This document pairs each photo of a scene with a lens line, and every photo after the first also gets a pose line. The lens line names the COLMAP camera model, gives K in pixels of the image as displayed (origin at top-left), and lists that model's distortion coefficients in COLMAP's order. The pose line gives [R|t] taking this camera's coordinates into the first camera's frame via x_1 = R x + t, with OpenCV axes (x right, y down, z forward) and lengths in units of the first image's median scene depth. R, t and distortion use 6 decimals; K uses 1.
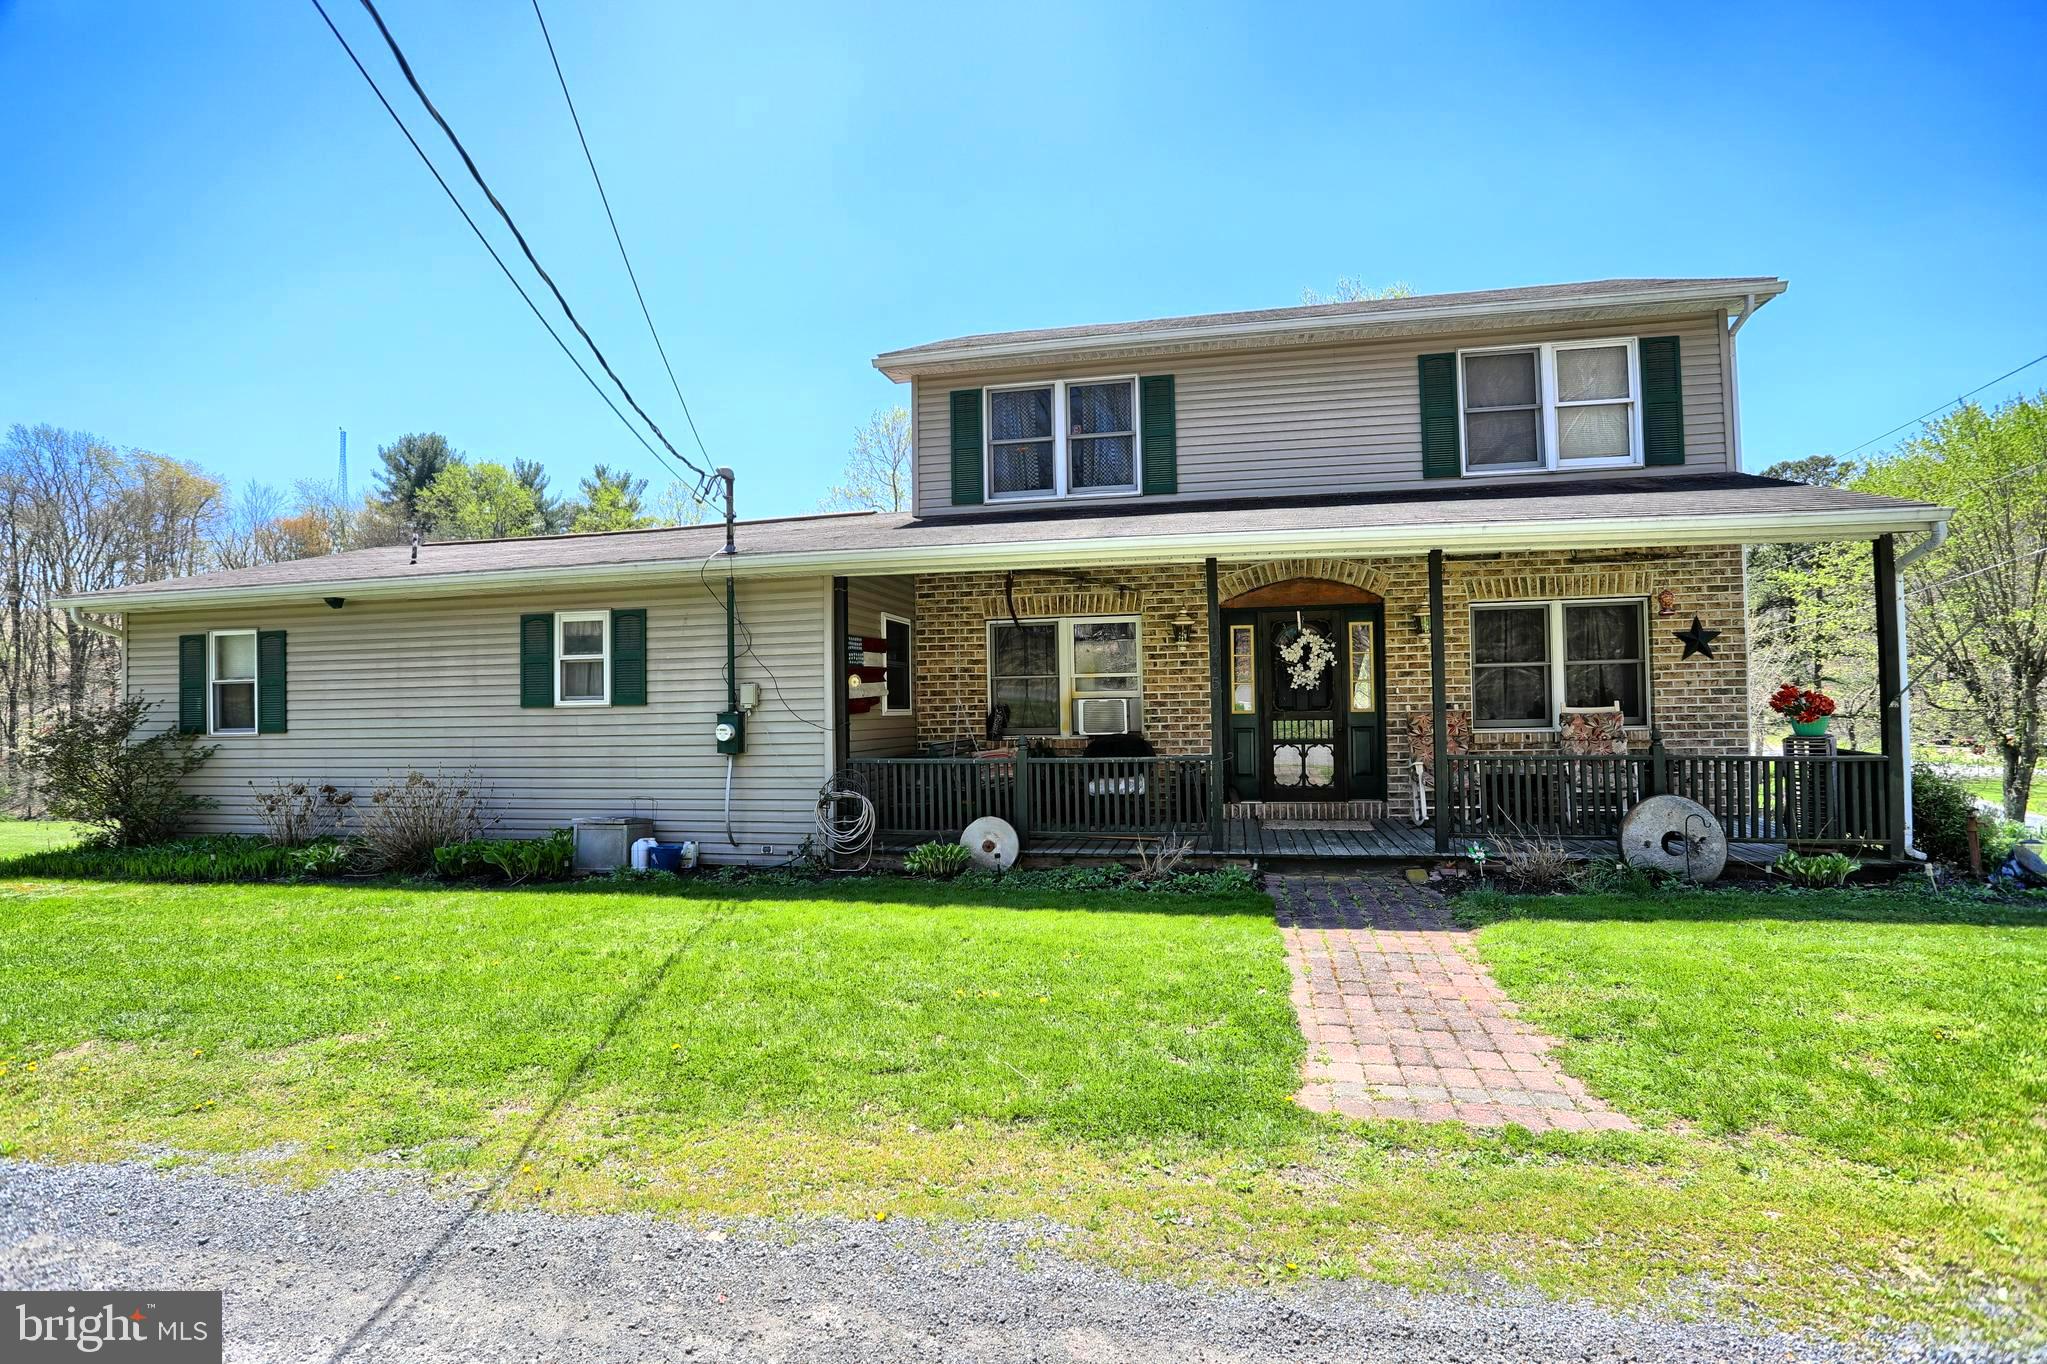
lens RADIAL K [[994.2, 0, 1024.5], [0, 994.2, 674.5], [0, 0, 1]] dist [-0.047200, 0.004790]
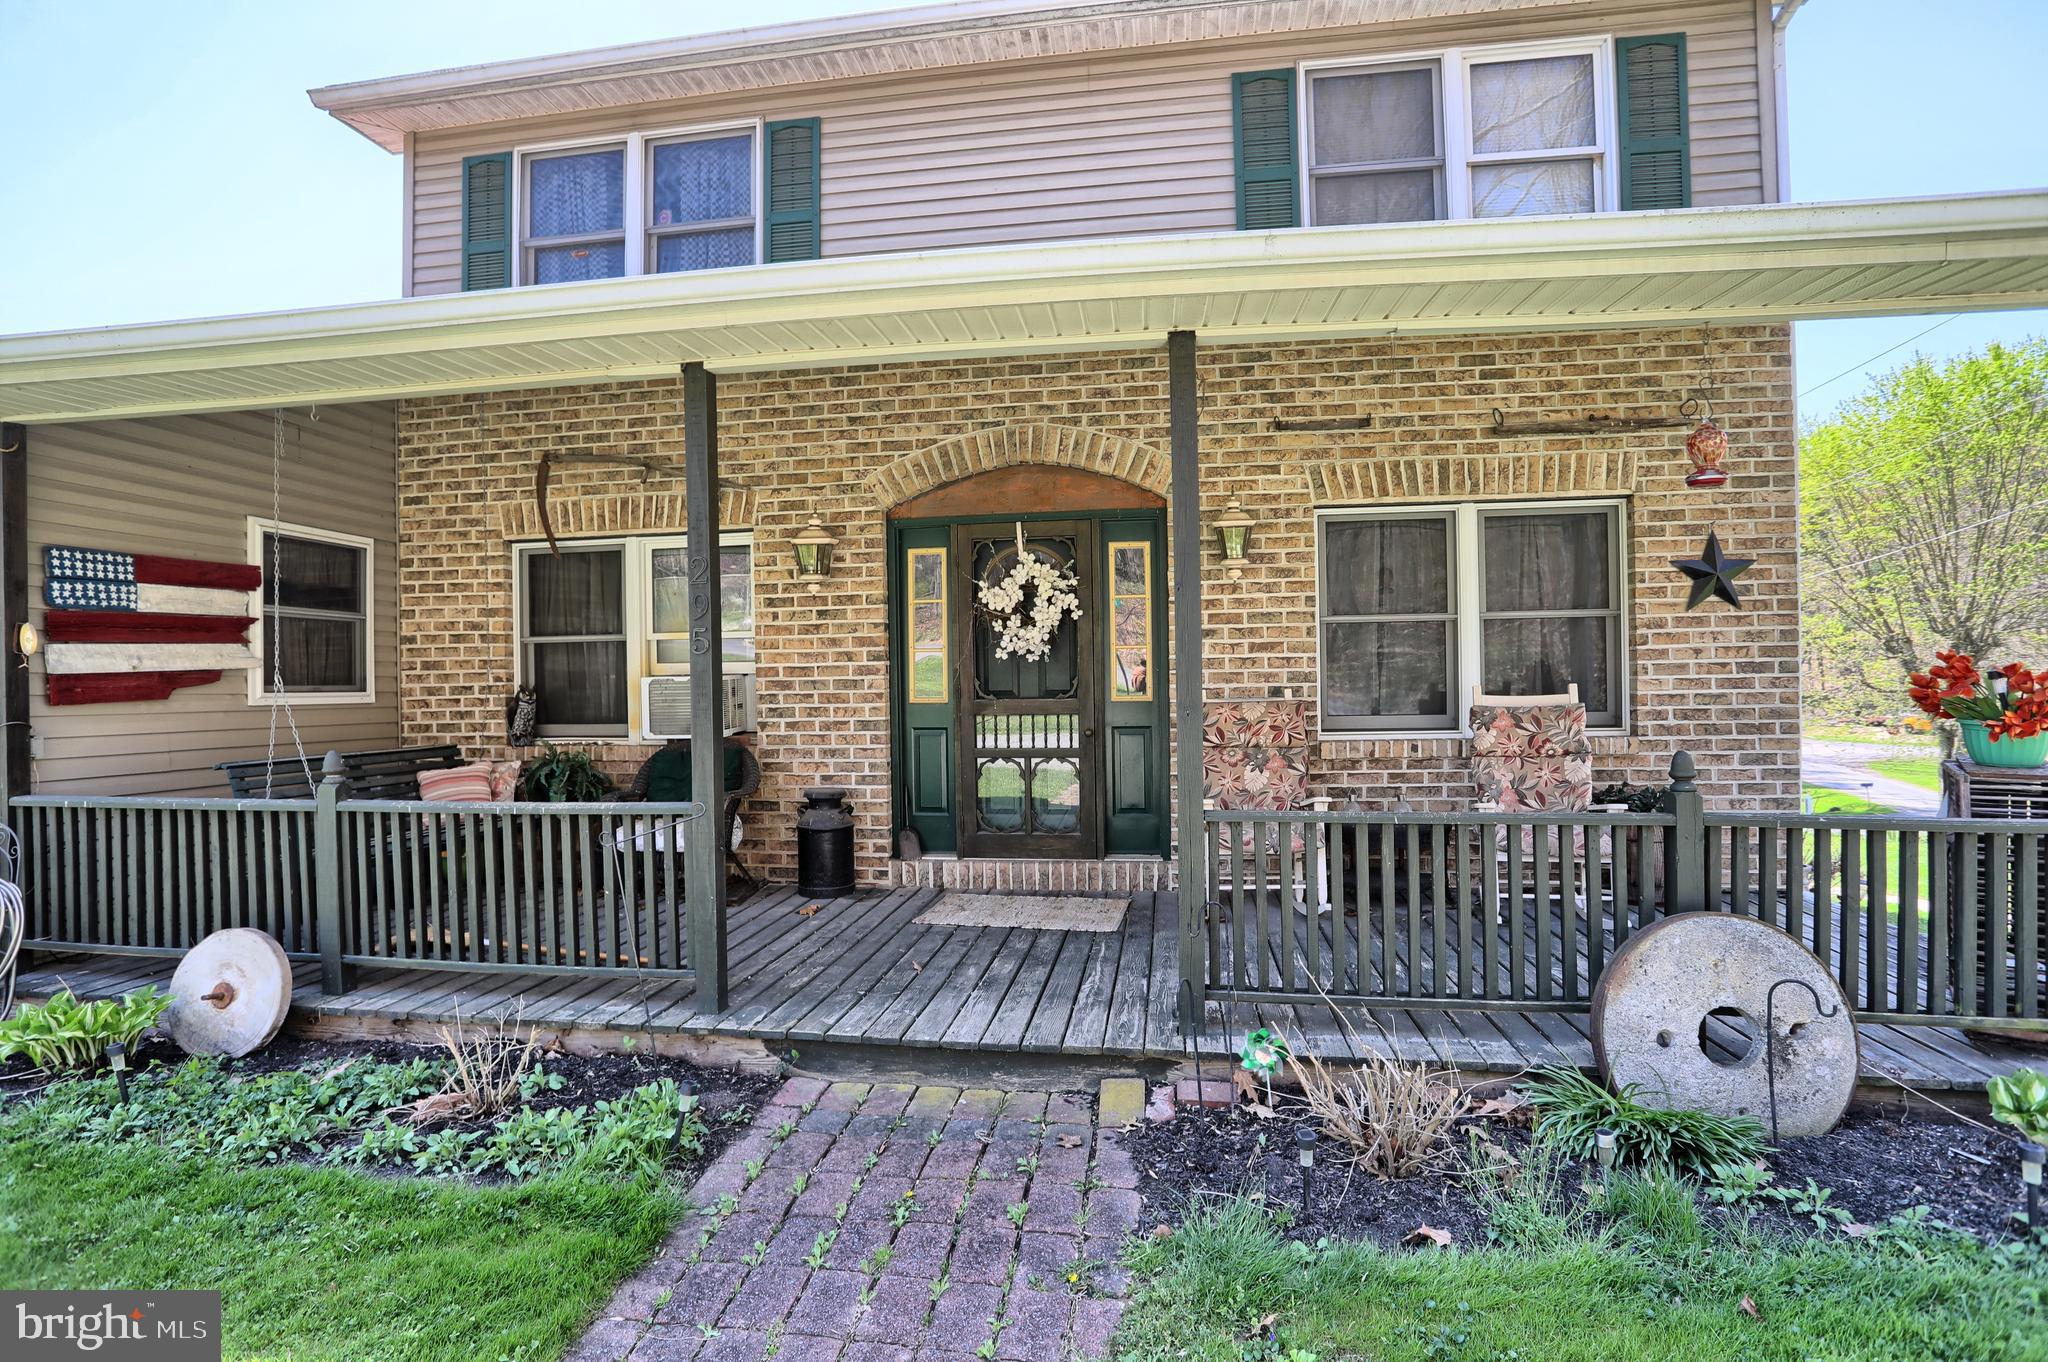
lens RADIAL K [[994.7, 0, 1012.8], [0, 994.7, 667.4], [0, 0, 1]] dist [-0.047200, 0.004790]
pose [[0.998612, 0.003359, 0.052556, 0.250978], [-0.004273, 0.999842, 0.017283, 0.009296], [-0.052490, -0.017484, 0.998468, 0.445869]]
